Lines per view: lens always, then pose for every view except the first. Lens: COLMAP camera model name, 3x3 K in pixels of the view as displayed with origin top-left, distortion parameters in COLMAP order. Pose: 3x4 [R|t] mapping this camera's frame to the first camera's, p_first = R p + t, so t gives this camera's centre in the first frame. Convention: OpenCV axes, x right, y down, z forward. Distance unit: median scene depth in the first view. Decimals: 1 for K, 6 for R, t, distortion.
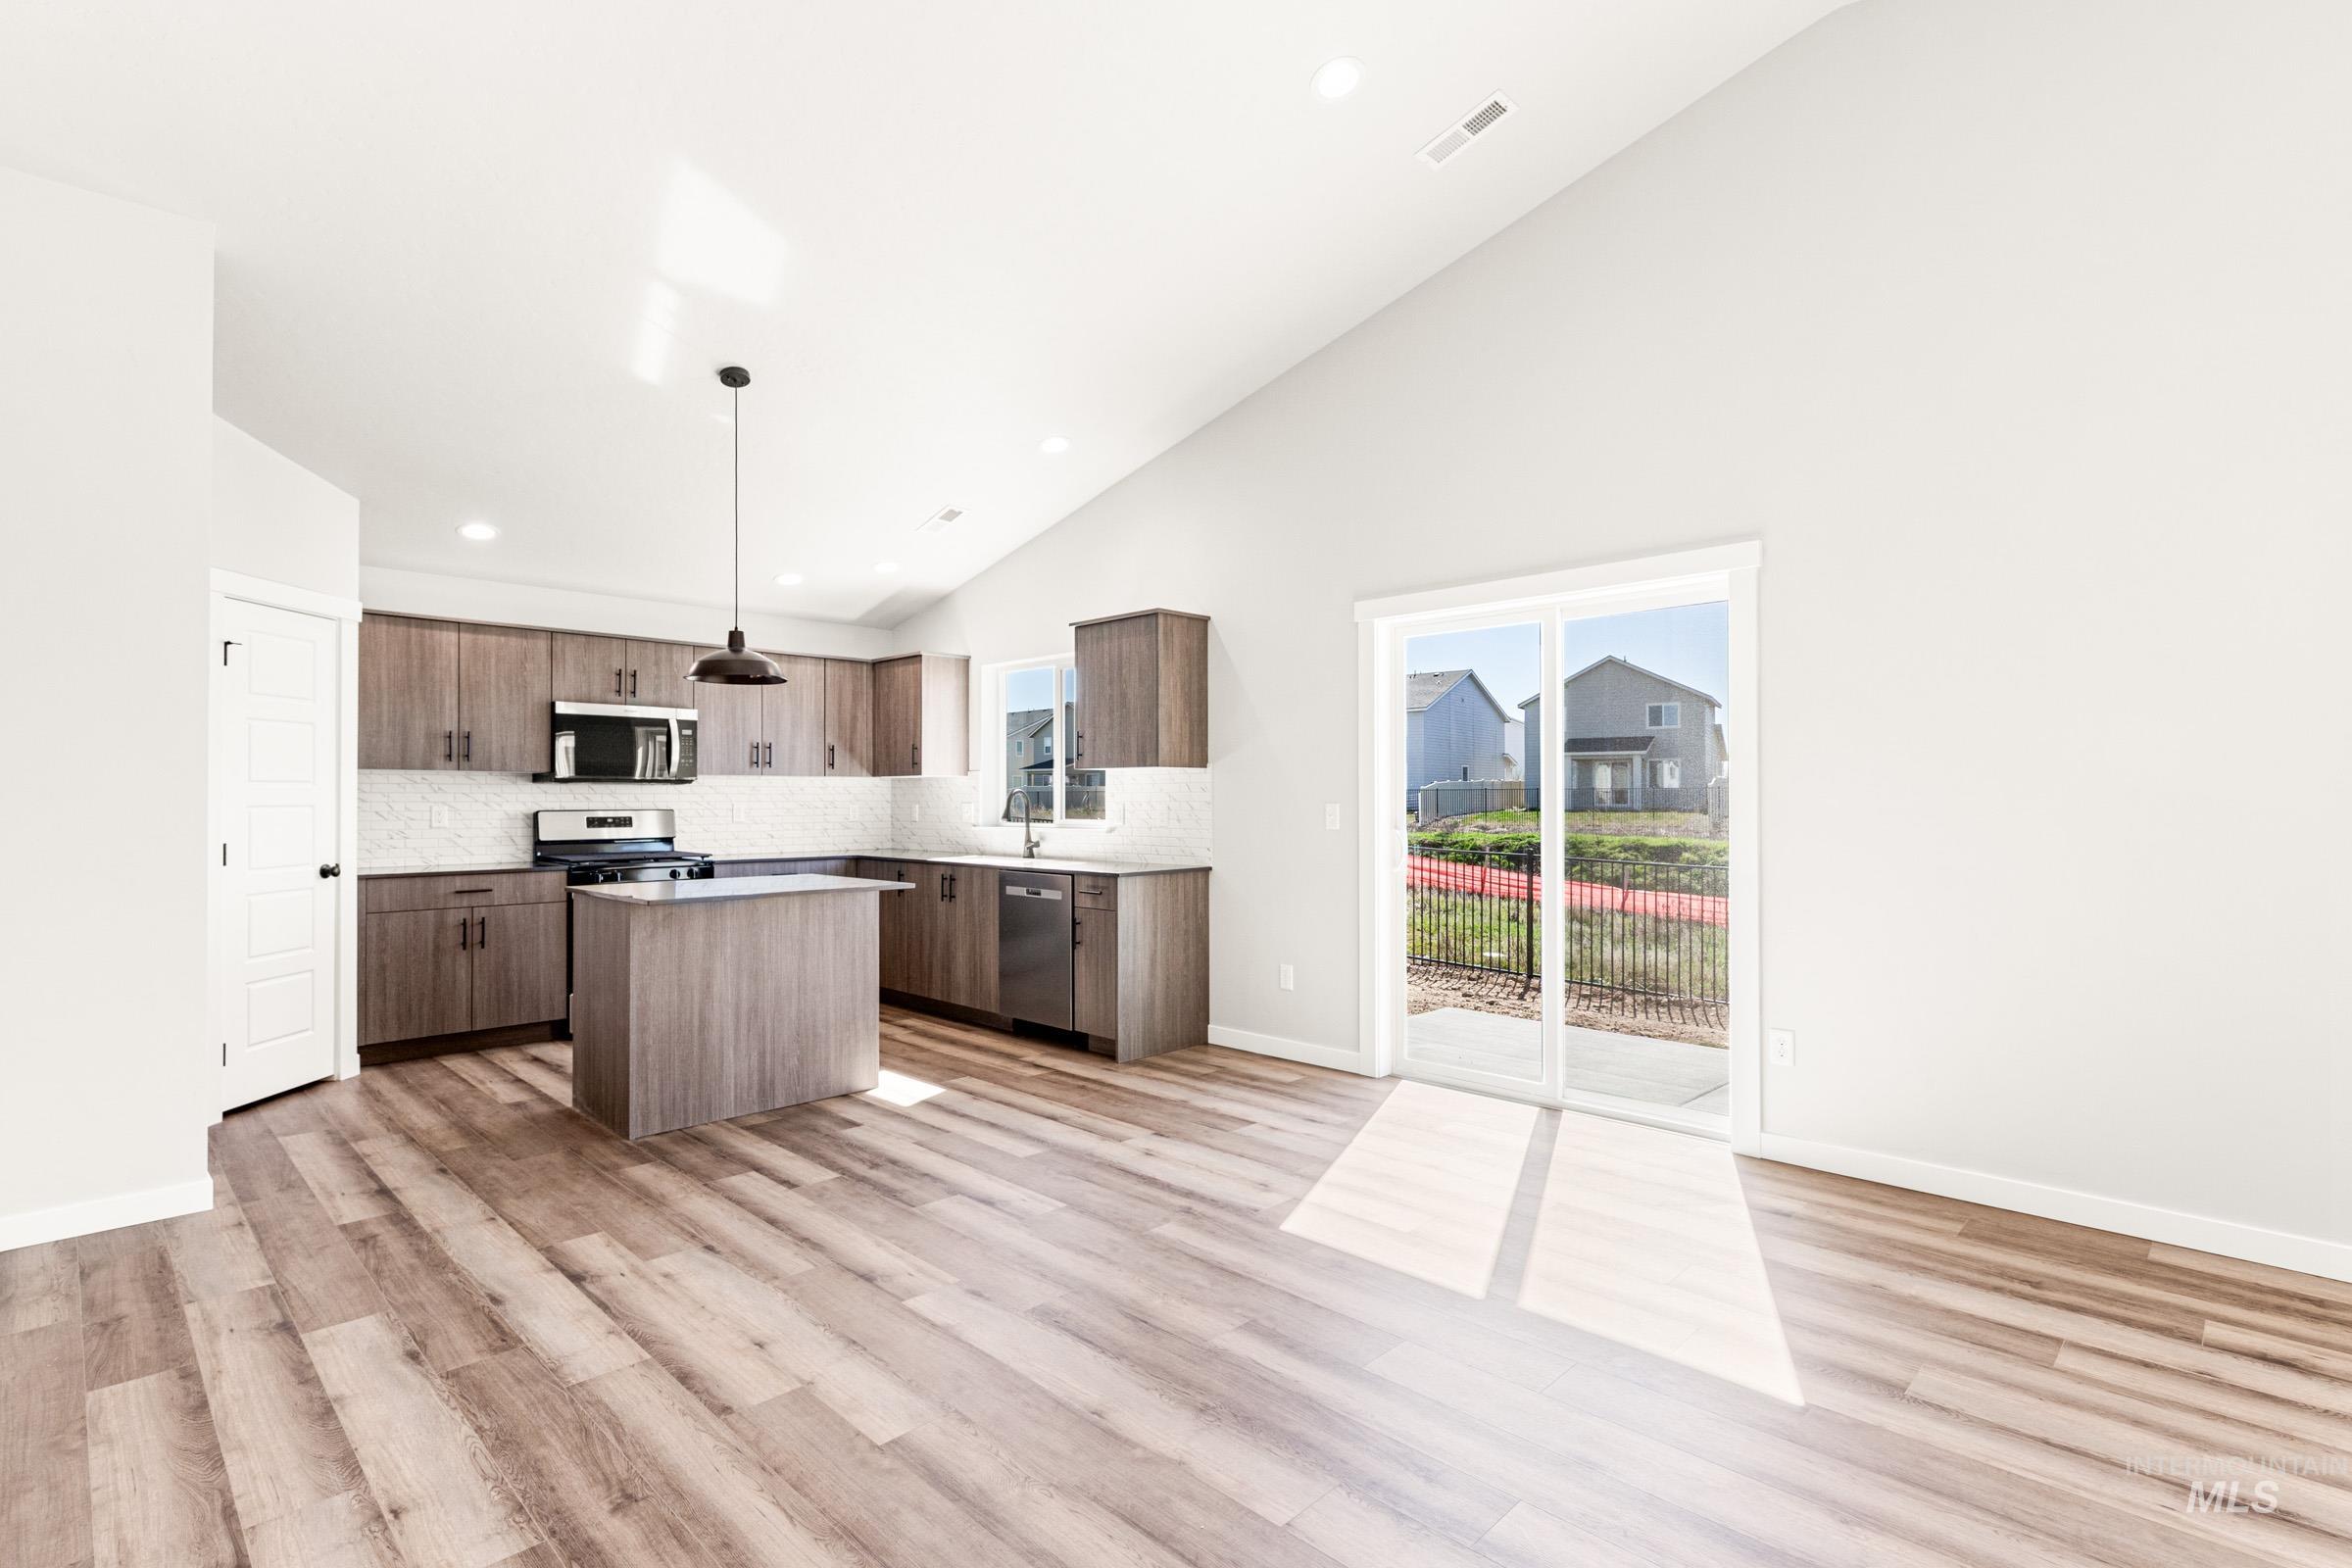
lens RADIAL K [[1107.4, 0, 1183.0], [0, 1107.4, 791.1], [0, 0, 1]] dist [-0.000537, -0.000312]
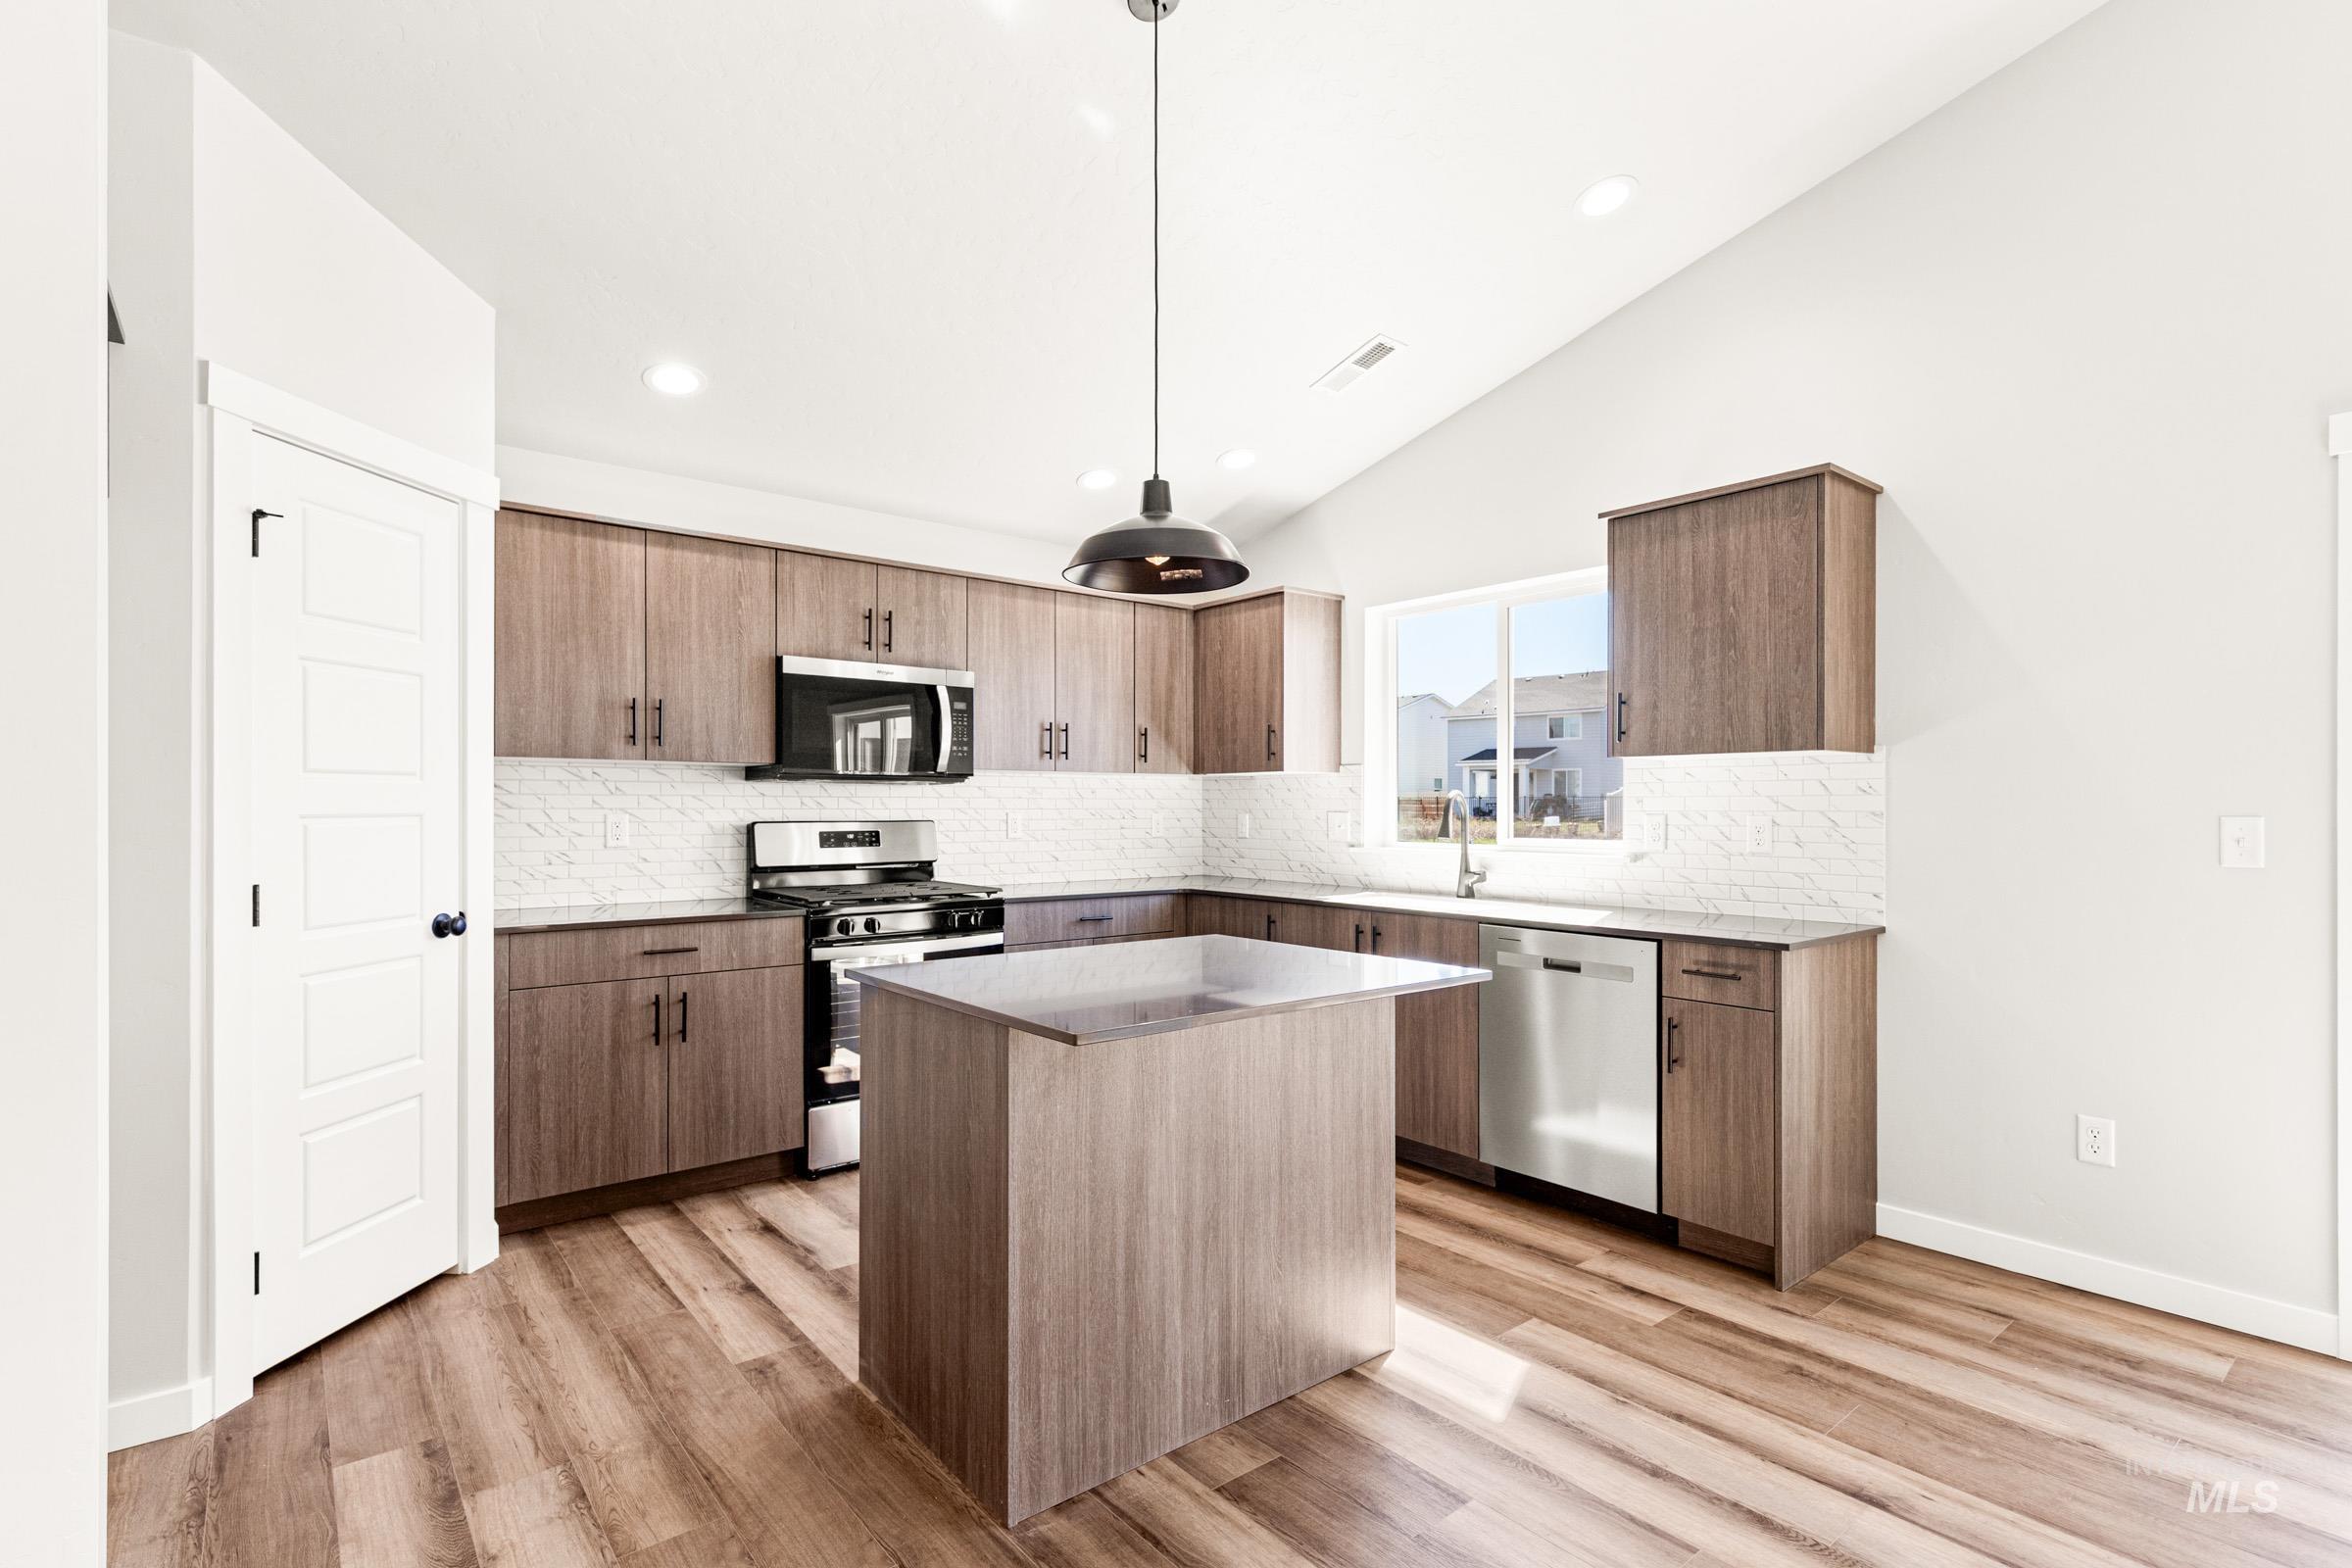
lens RADIAL K [[1123.7, 0, 1178.3], [0, 1123.7, 809.1], [0, 0, 1]] dist [0.001083, -0.000139]
pose [[0.992897, 0.003228, -0.118933, -0.276596], [-0.002107, 0.999952, 0.009548, 0.003141], [0.118959, -0.009230, 0.992856, 0.398571]]
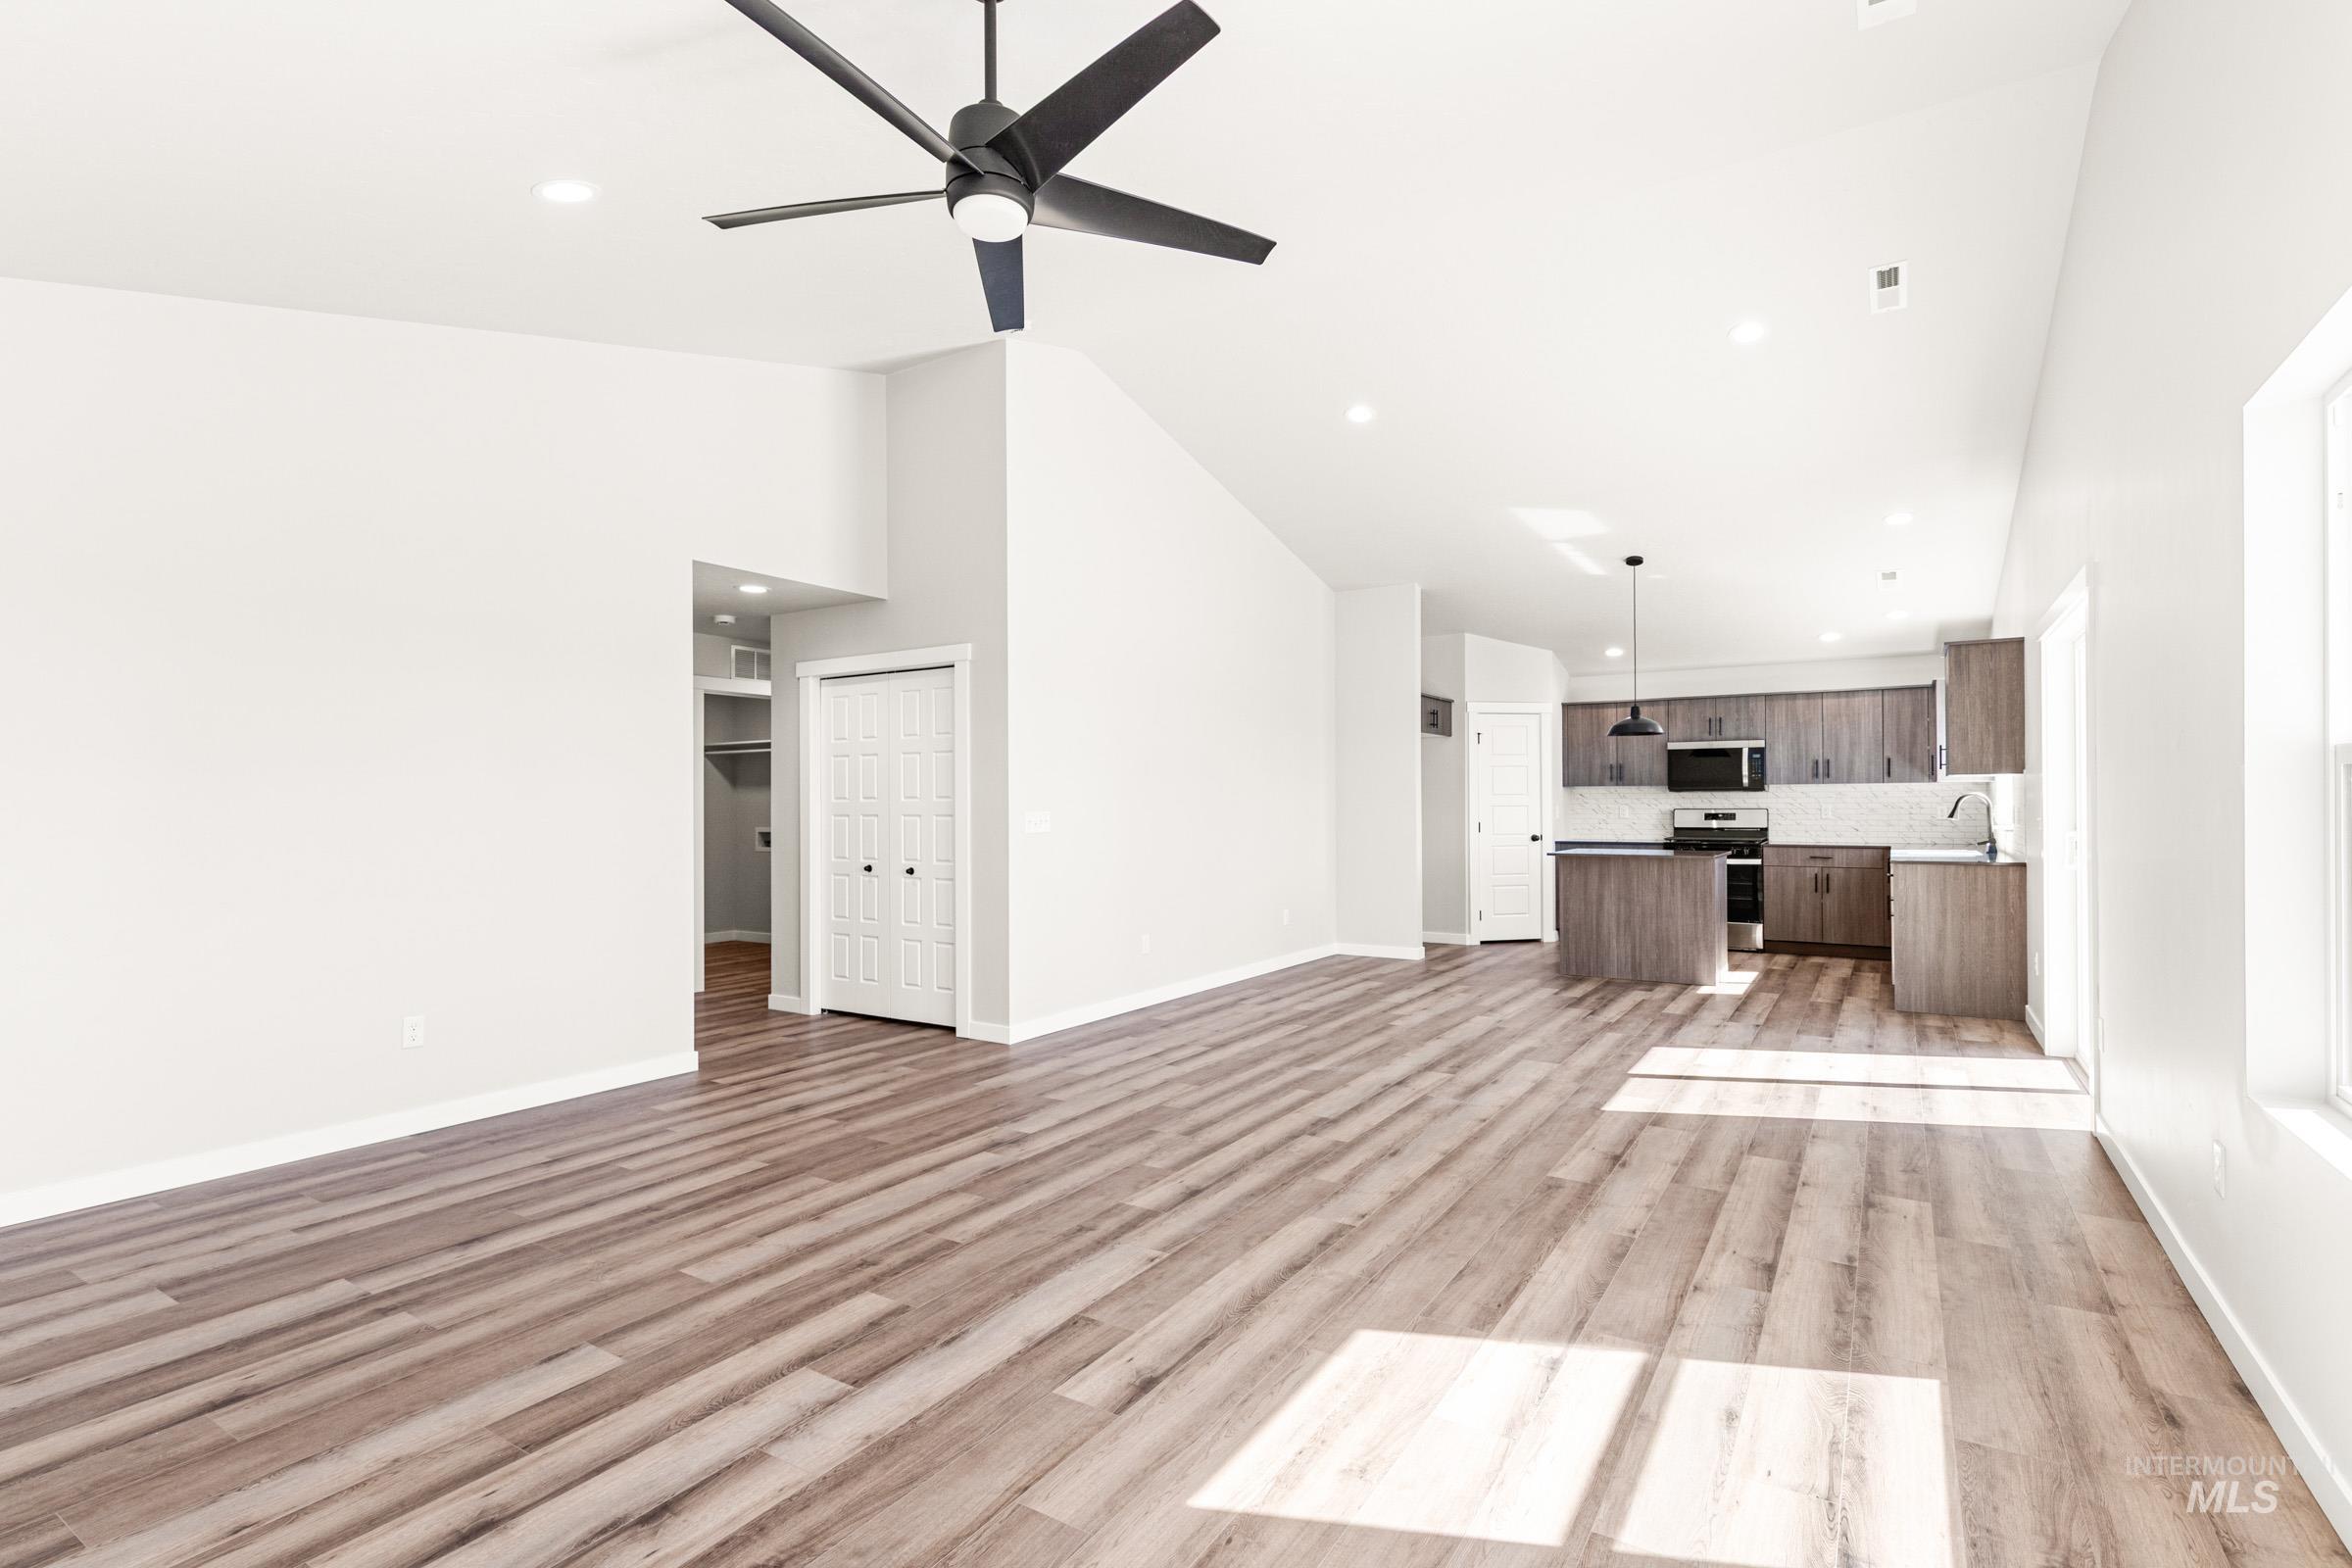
lens RADIAL K [[1123.7, 0, 1178.3], [0, 1123.7, 809.1], [0, 0, 1]] dist [0.001083, -0.000139]
pose [[0.204962, 0.004575, -0.978759, 0.995748], [0.010266, 0.999924, 0.006824, -0.001220], [0.978716, -0.011447, 0.204900, -0.062358]]
